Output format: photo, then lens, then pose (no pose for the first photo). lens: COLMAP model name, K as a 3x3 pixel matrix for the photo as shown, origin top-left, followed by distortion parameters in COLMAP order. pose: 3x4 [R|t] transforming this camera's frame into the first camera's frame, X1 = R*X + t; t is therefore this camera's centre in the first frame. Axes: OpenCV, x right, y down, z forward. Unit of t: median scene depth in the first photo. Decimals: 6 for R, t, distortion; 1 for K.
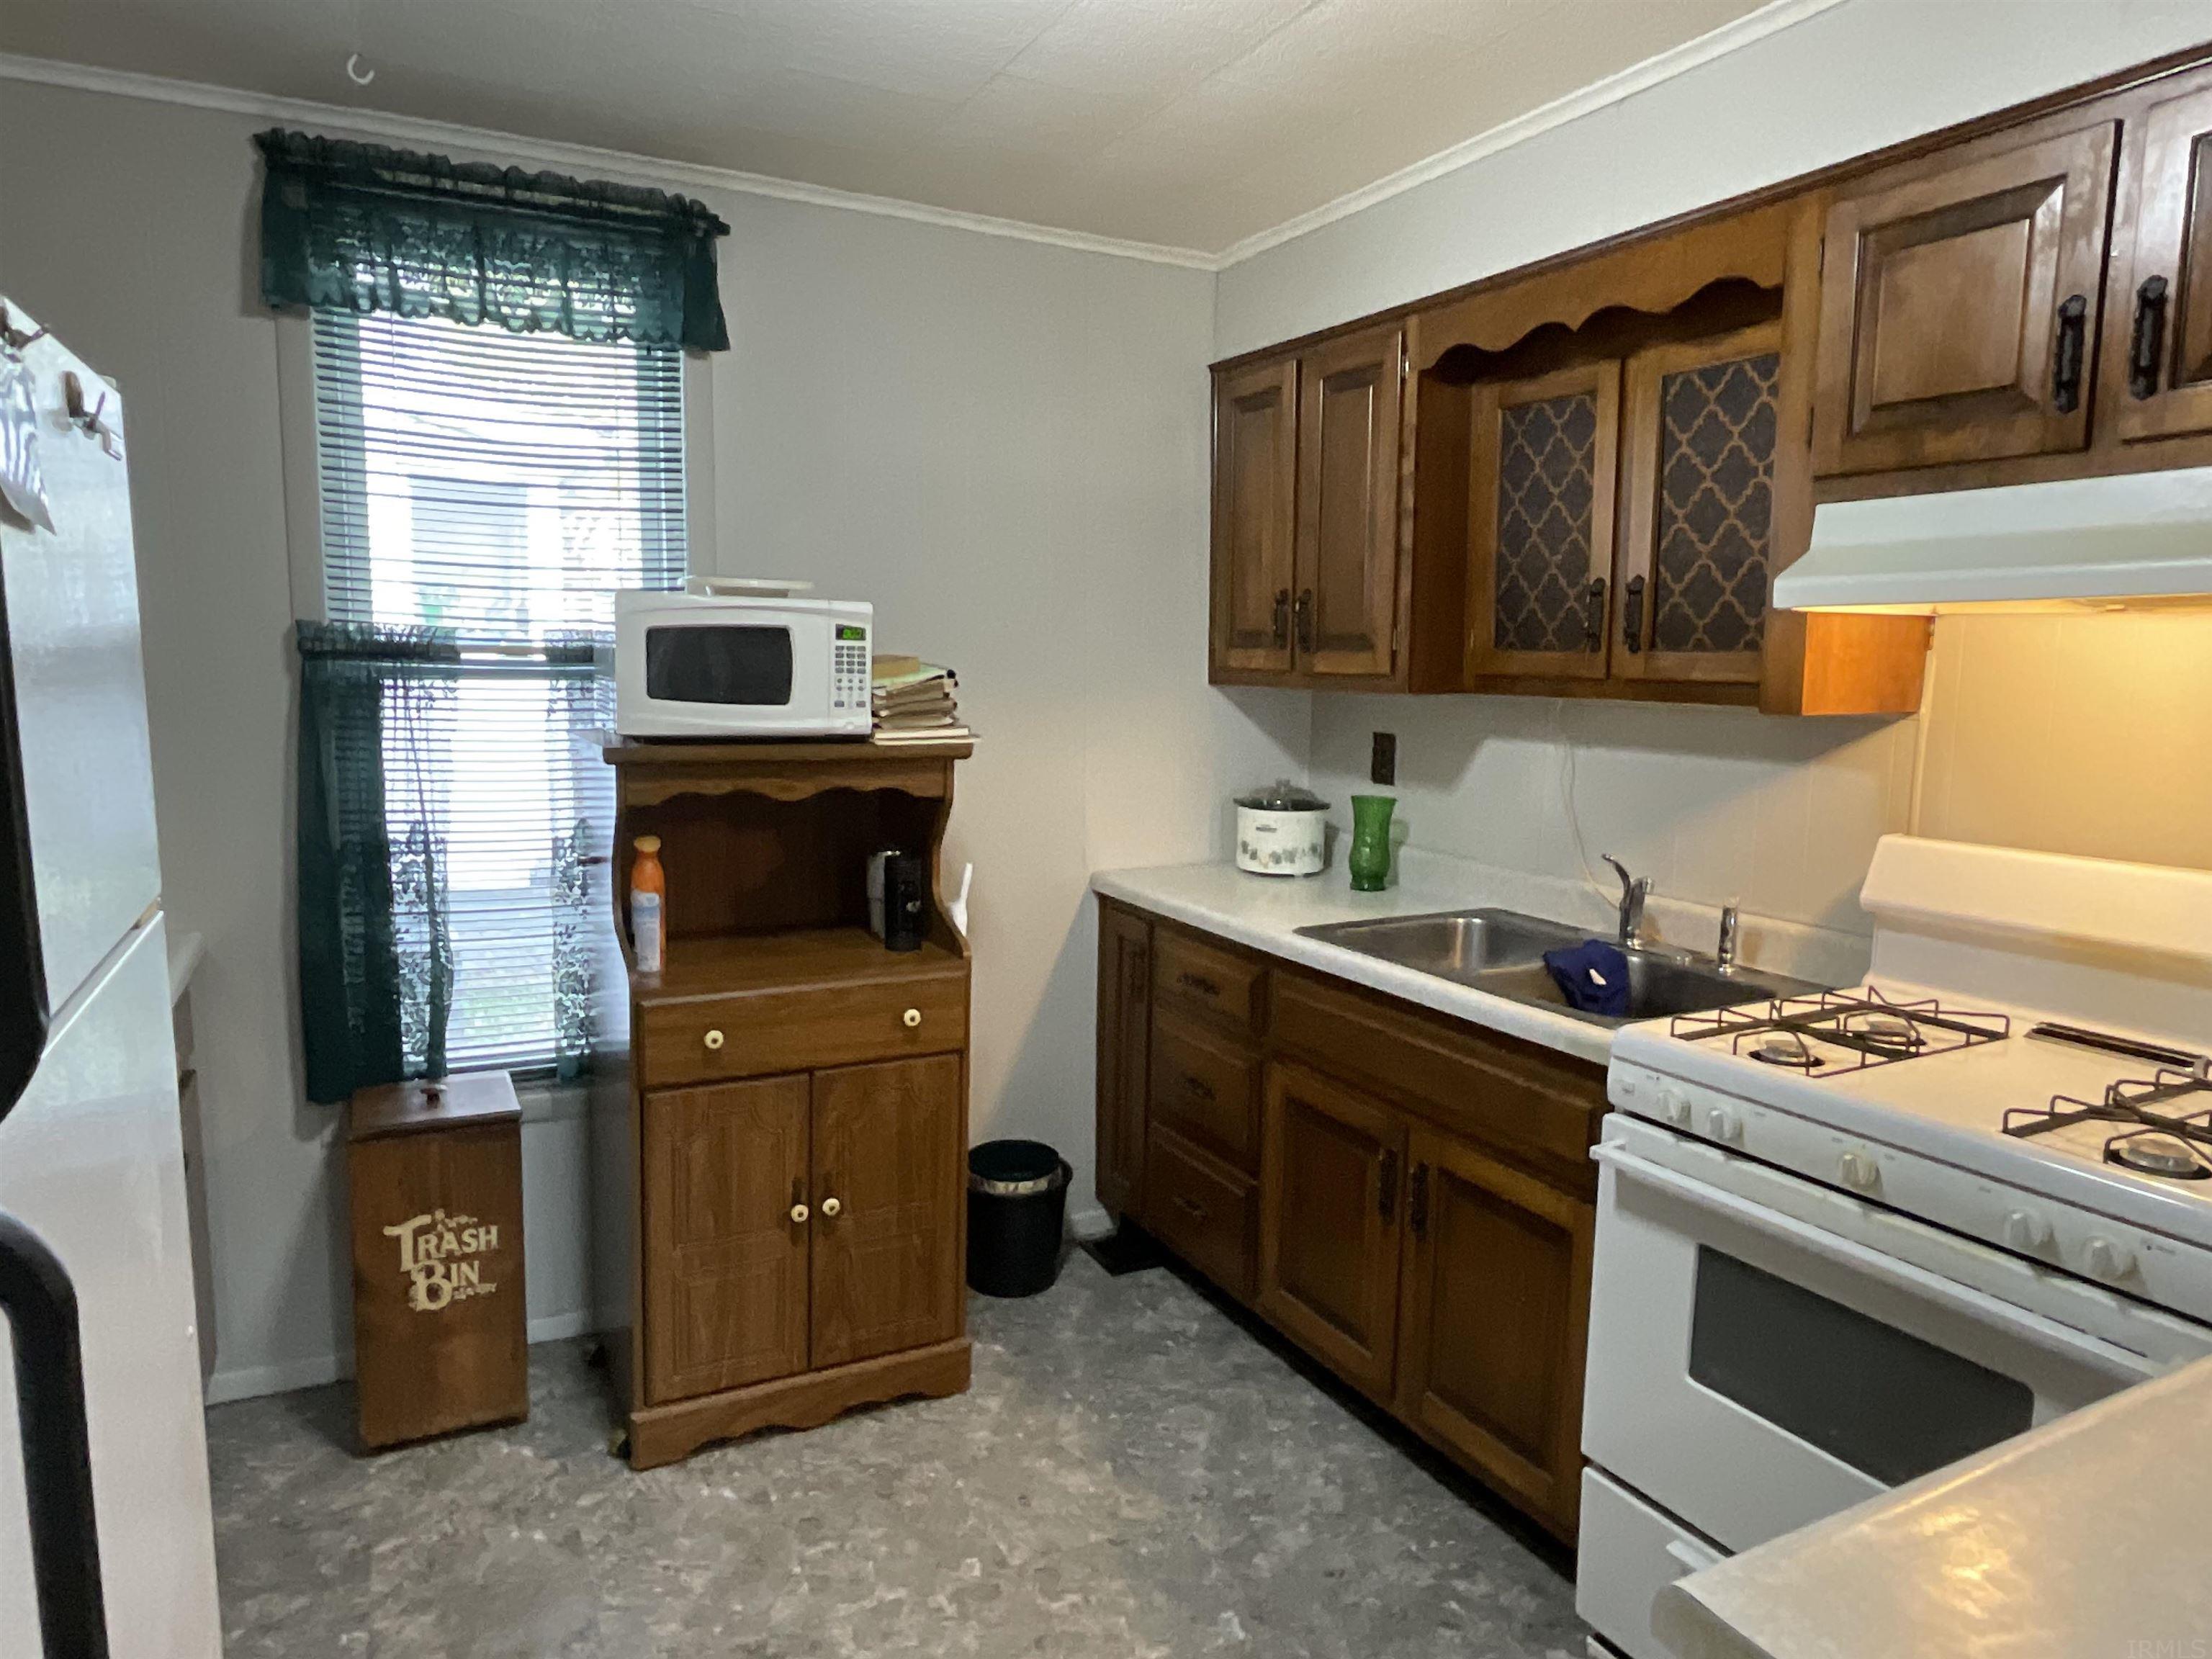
lens RADIAL K [[1372.6, 0, 1106.1], [0, 1372.6, 812.5], [0, 0, 1]] dist [-0.019259, 0.000842]
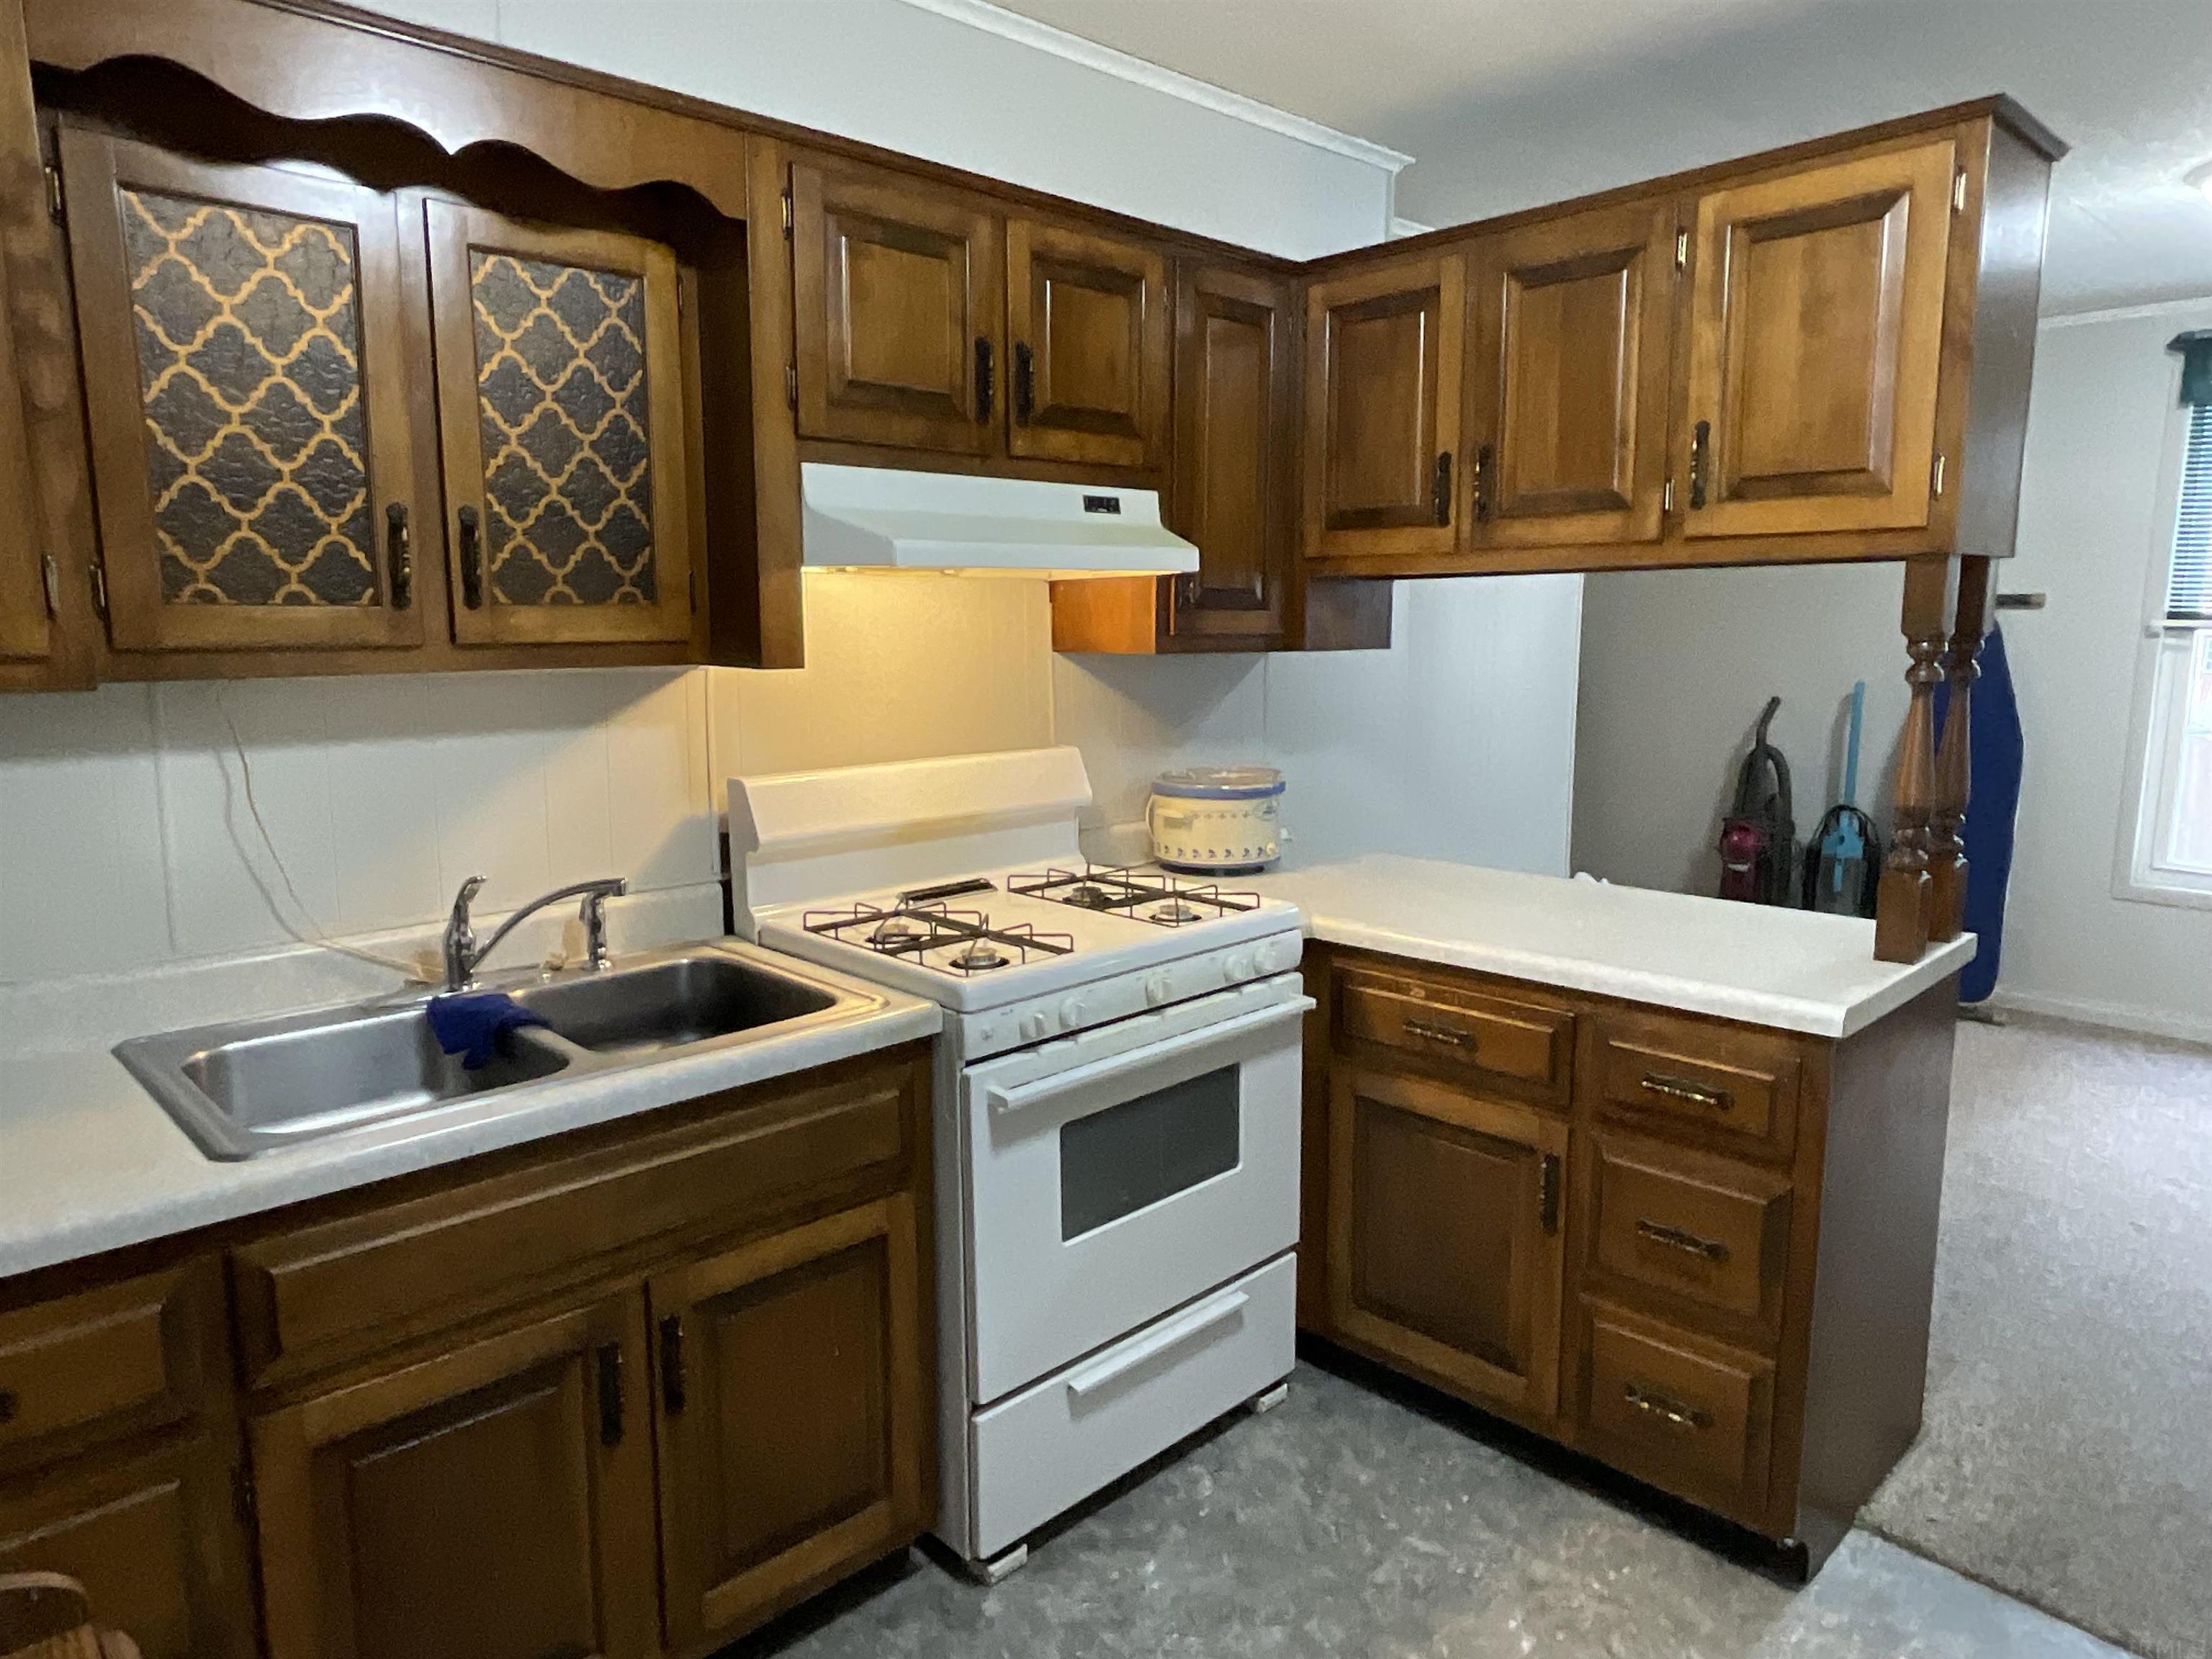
lens RADIAL K [[1415.1, 0, 1111.4], [0, 1415.1, 837.7], [0, 0, 1]] dist [-0.005836, -0.003375]
pose [[-0.284395, -0.161791, 0.944957, -0.484186], [0.107911, 0.973991, 0.199239, -0.112261], [-0.952615, 0.158634, -0.259539, 0.892466]]
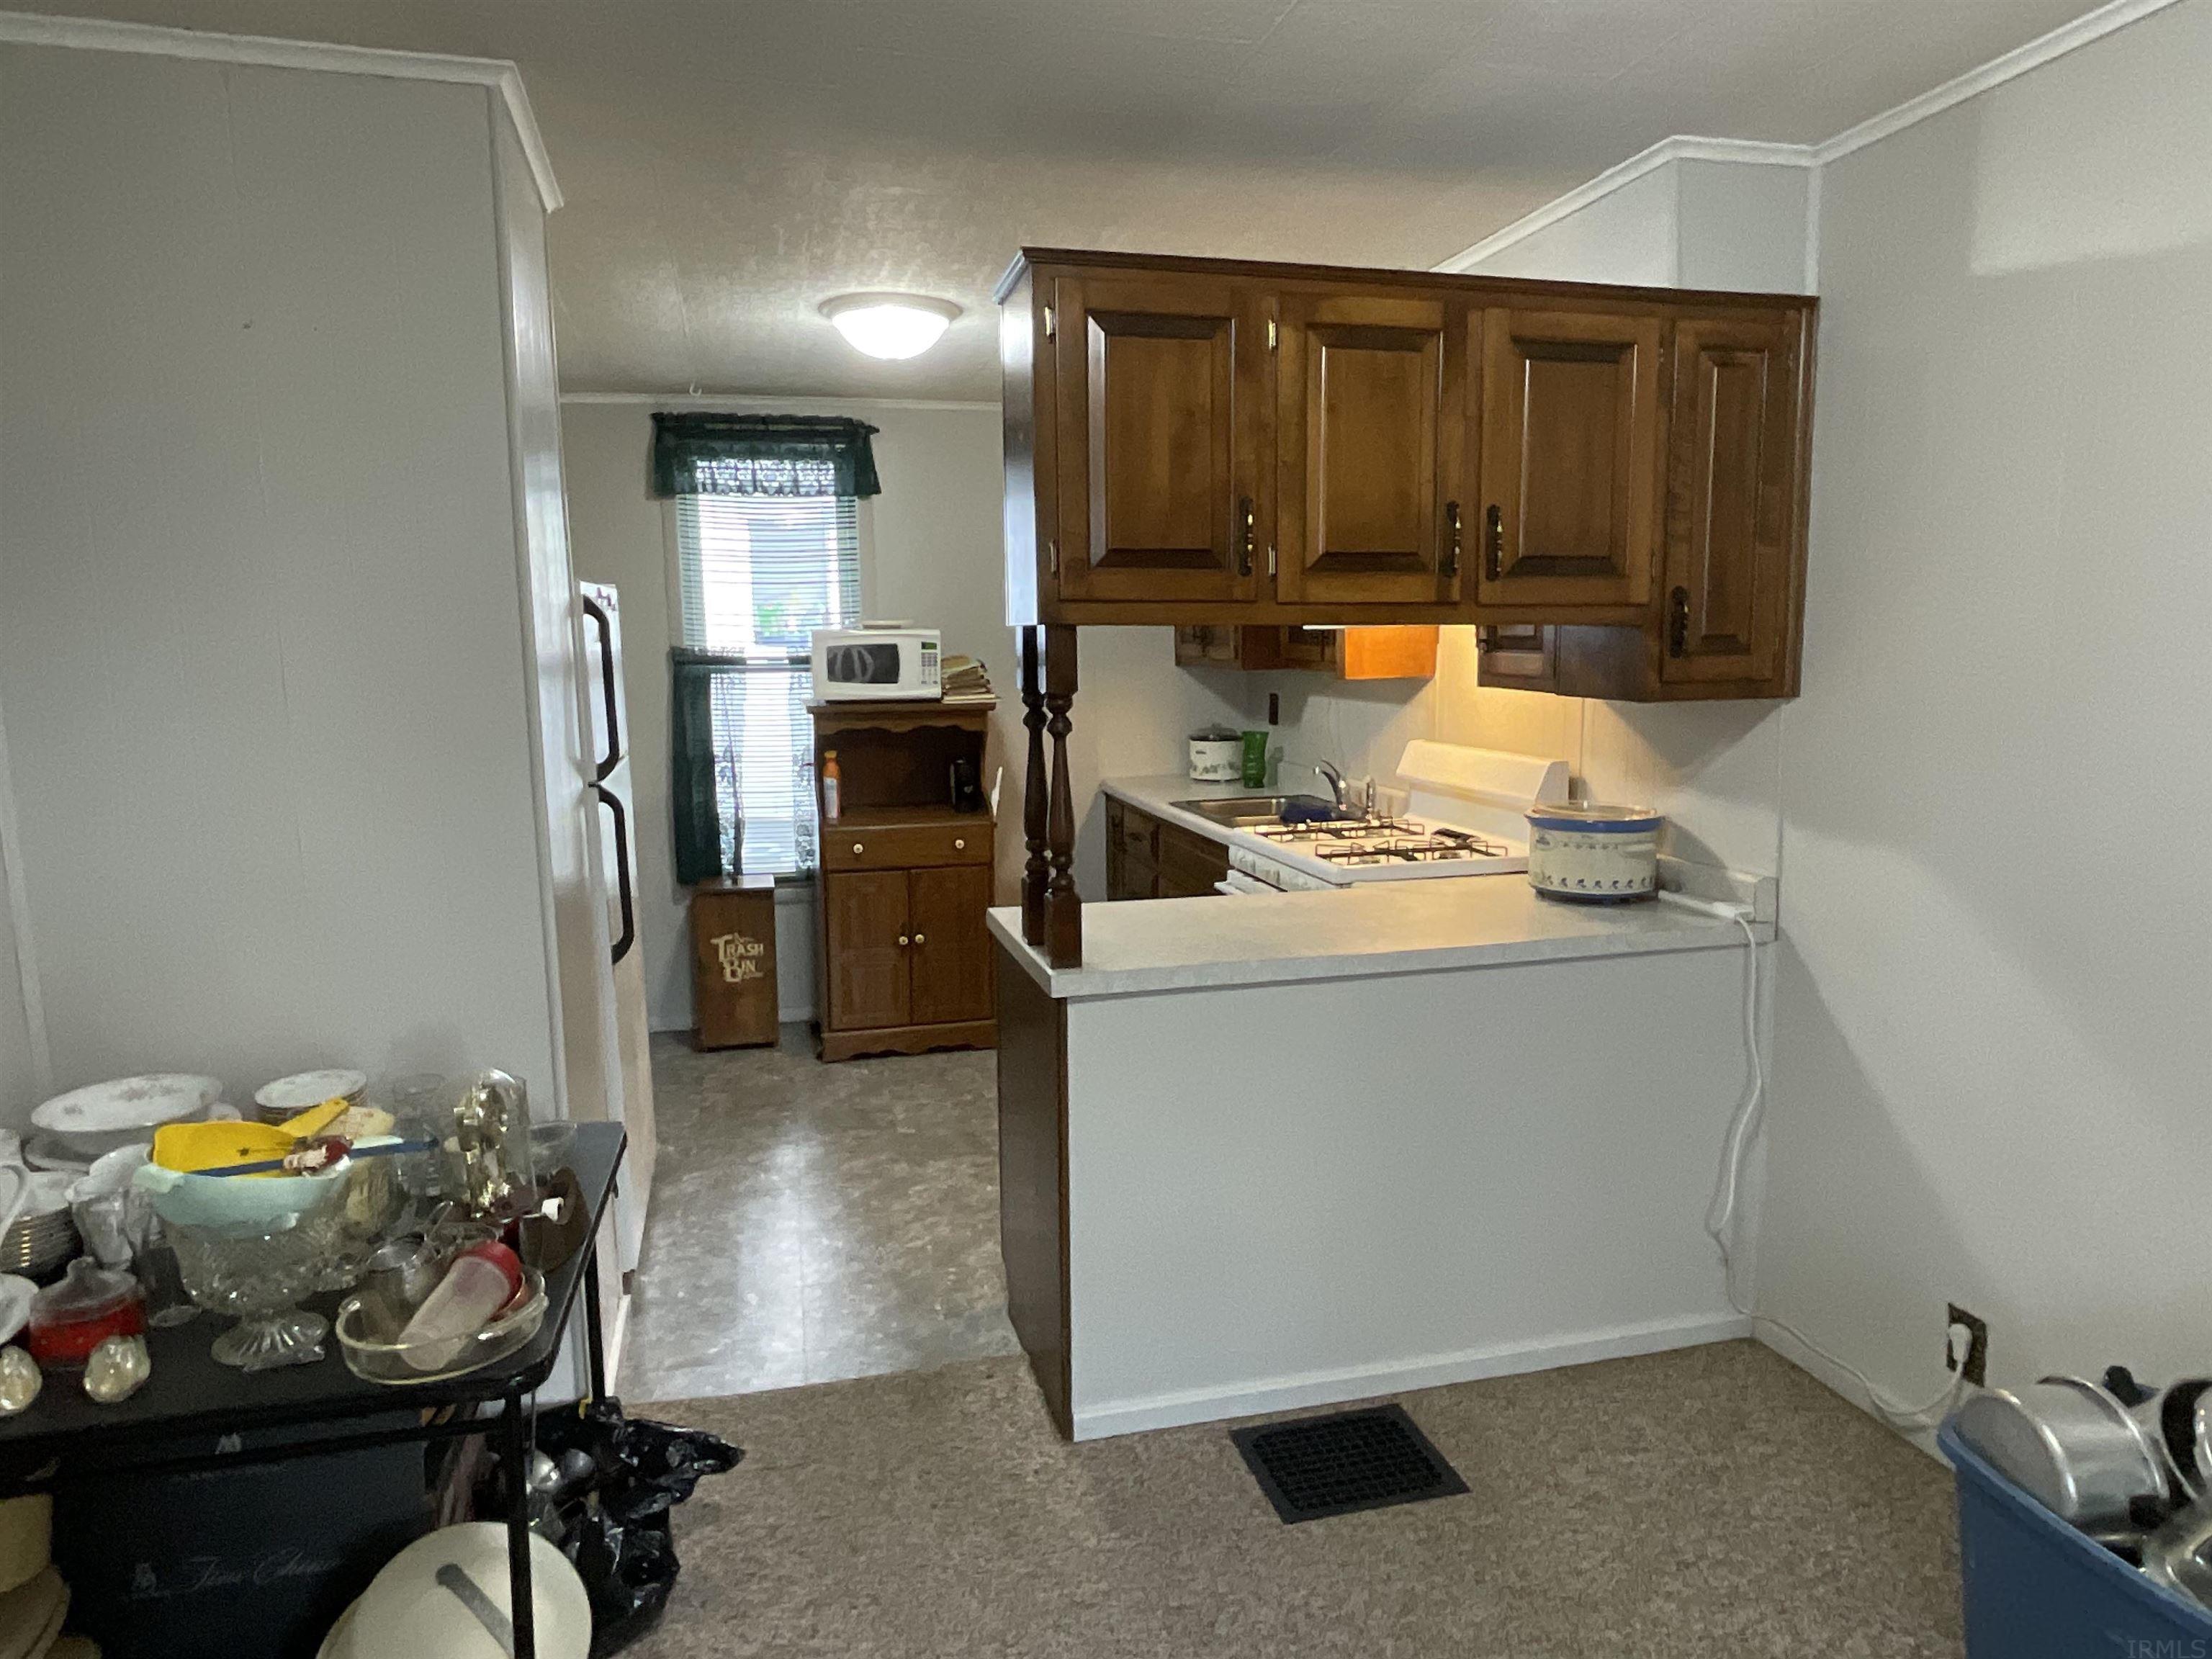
lens RADIAL K [[1372.6, 0, 1106.1], [0, 1372.6, 812.5], [0, 0, 1]] dist [-0.019259, 0.000842]
pose [[0.972709, 0.001498, -0.232024, 0.512437], [0.002446, 0.999857, 0.016708, 0.073910], [0.232016, -0.016820, 0.972567, -0.843208]]
